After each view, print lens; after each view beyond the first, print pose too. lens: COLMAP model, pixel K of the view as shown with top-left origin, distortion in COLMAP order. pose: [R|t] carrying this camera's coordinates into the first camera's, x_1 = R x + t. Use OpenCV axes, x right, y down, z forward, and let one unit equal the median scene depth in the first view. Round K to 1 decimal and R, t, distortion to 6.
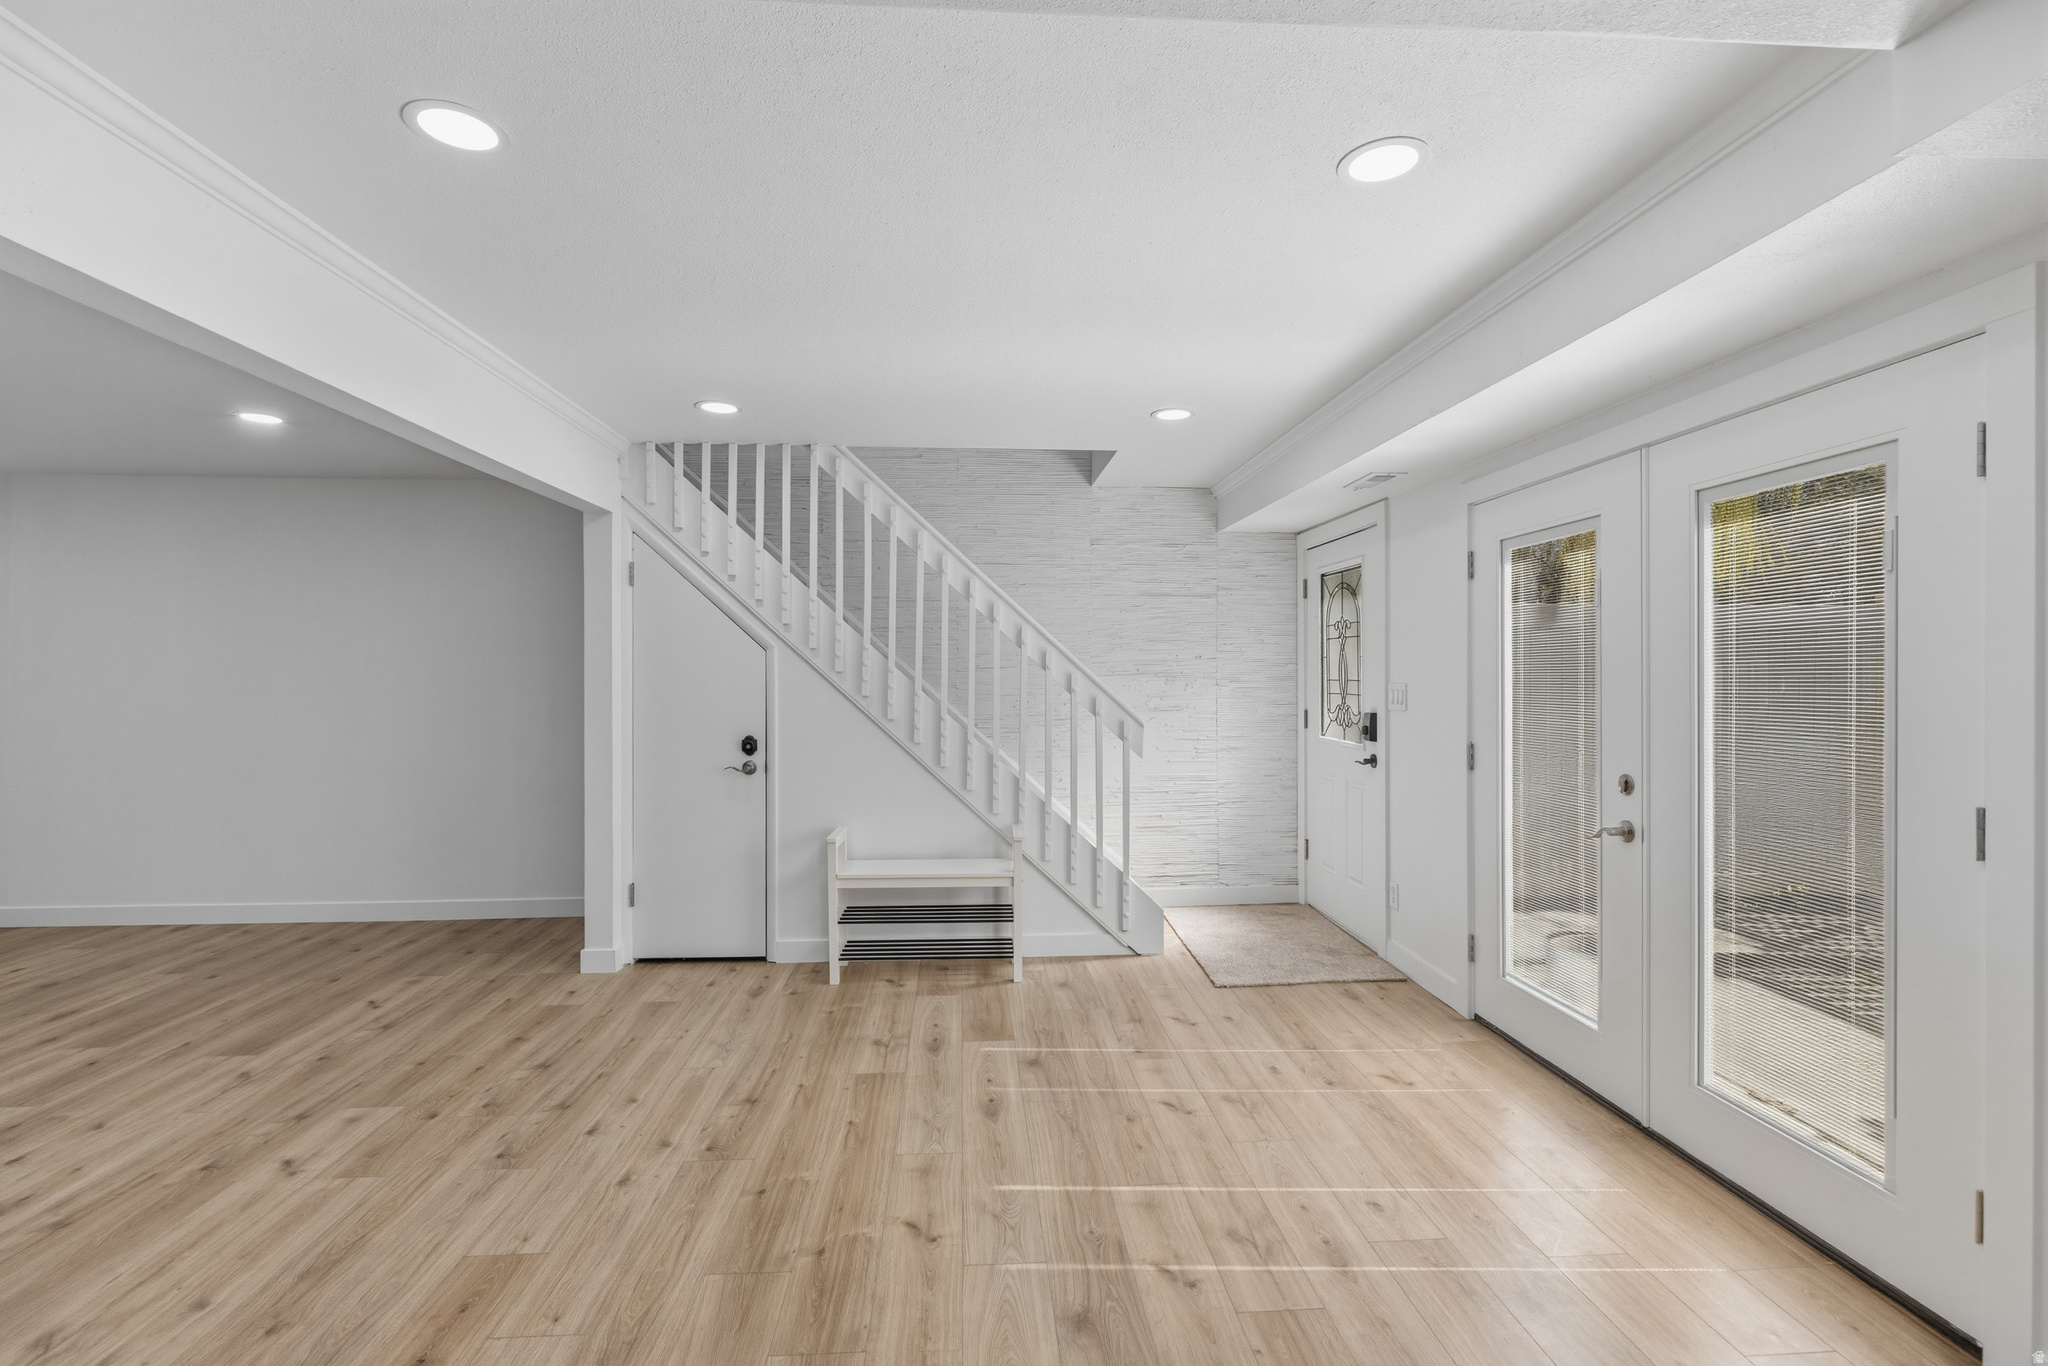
lens RADIAL K [[933.9, 0, 1013.0], [0, 933.9, 684.6], [0, 0, 1]] dist [0.007239, -0.001172]
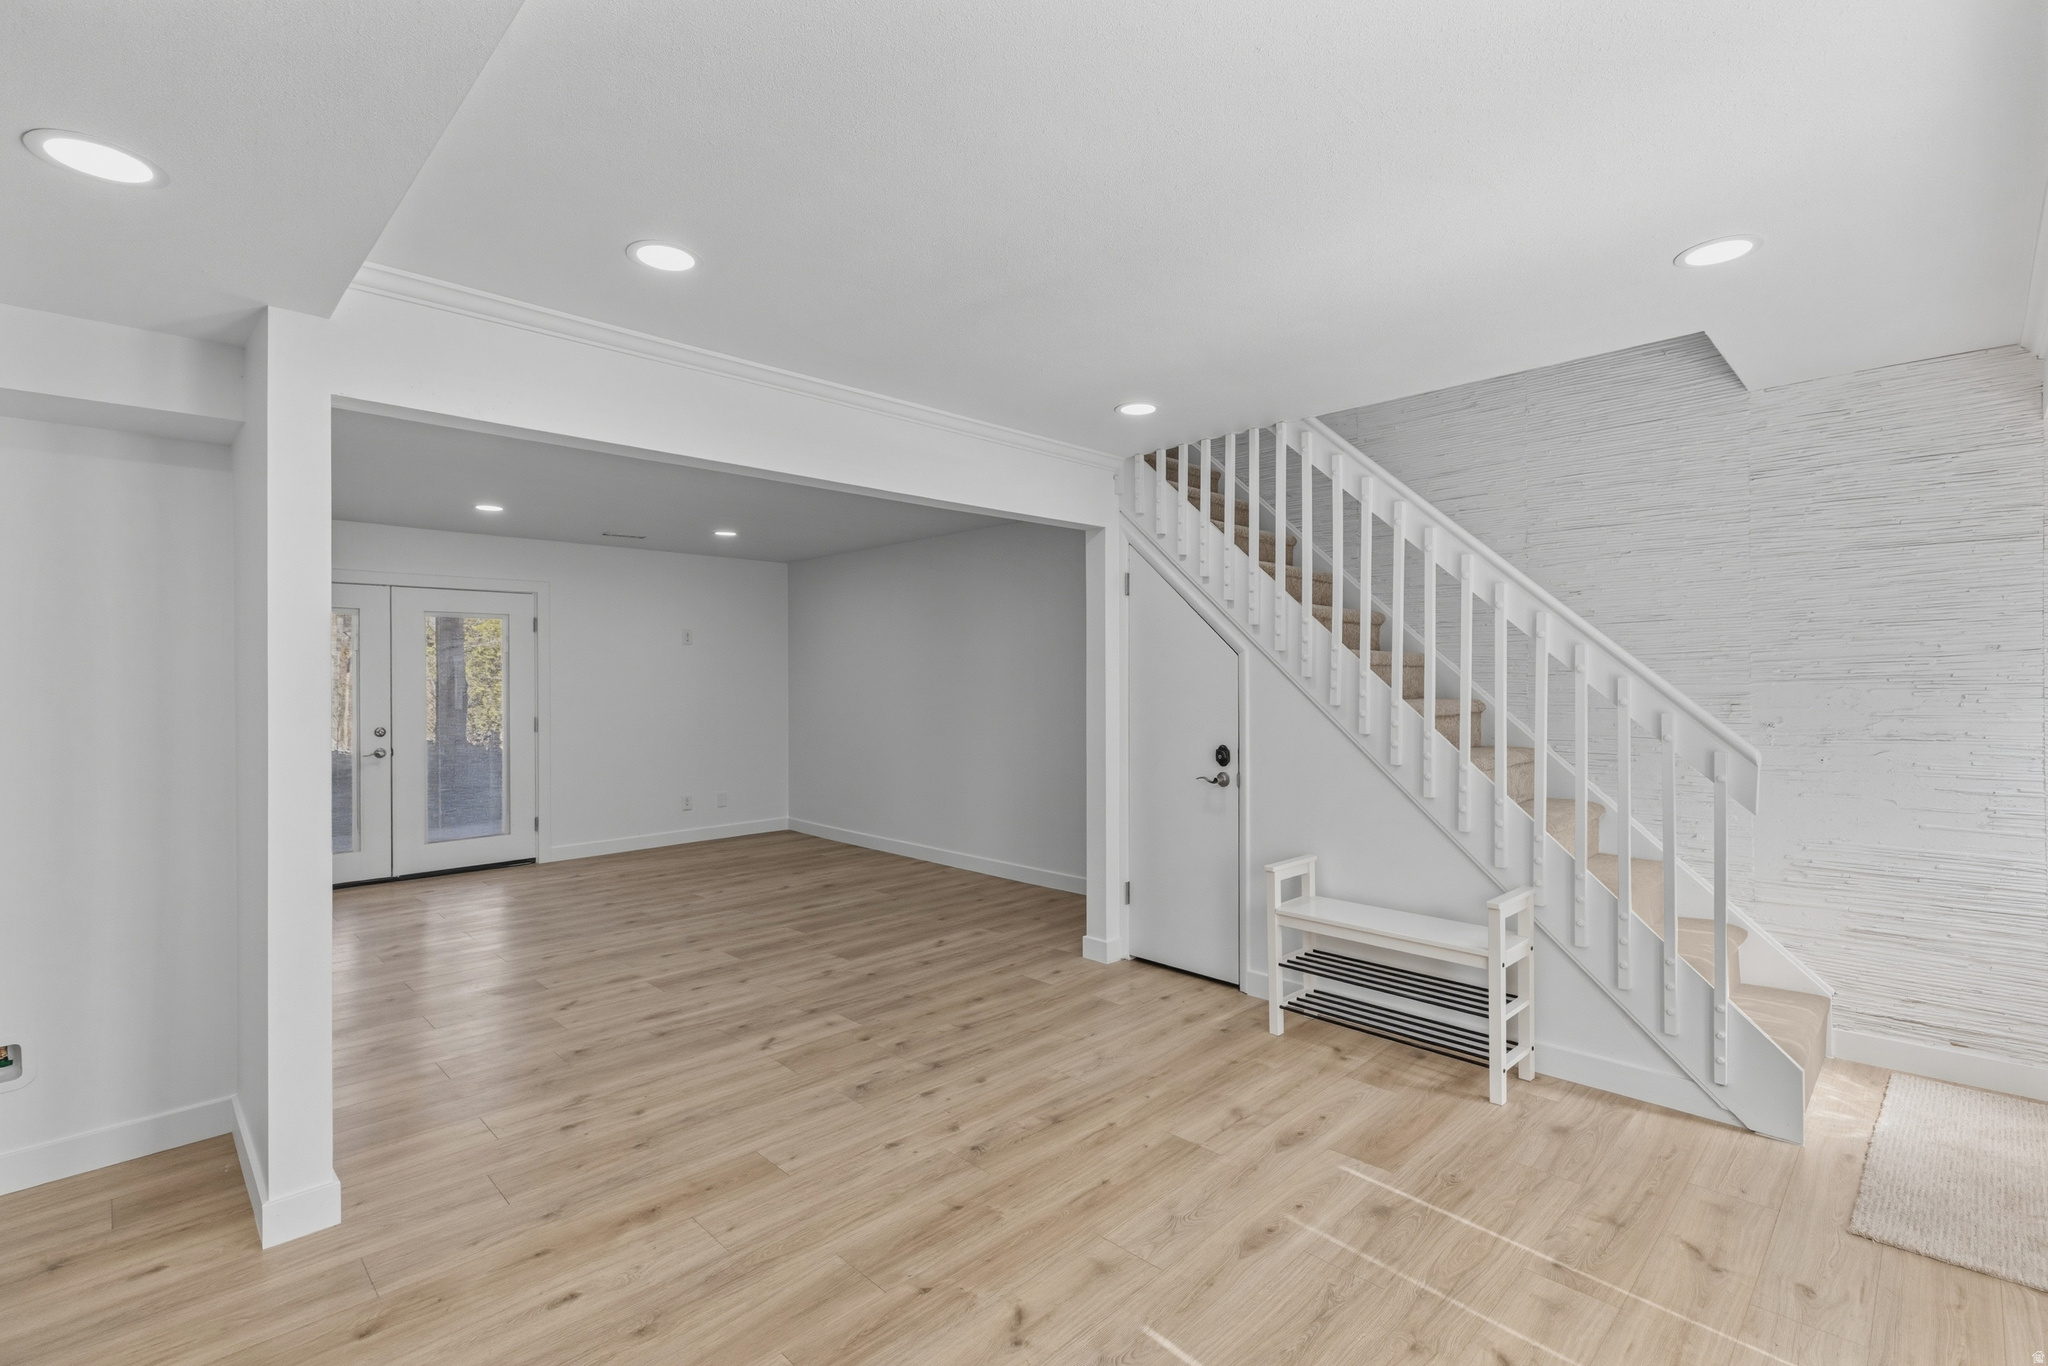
lens RADIAL K [[933.9, 0, 1021.5], [0, 933.9, 680.5], [0, 0, 1]] dist [0.007239, -0.001172]
pose [[0.654553, -0.000927, -0.756015, 0.322381], [-0.005168, 0.999970, -0.005700, -0.004601], [0.755998, 0.007638, 0.654529, 0.248782]]
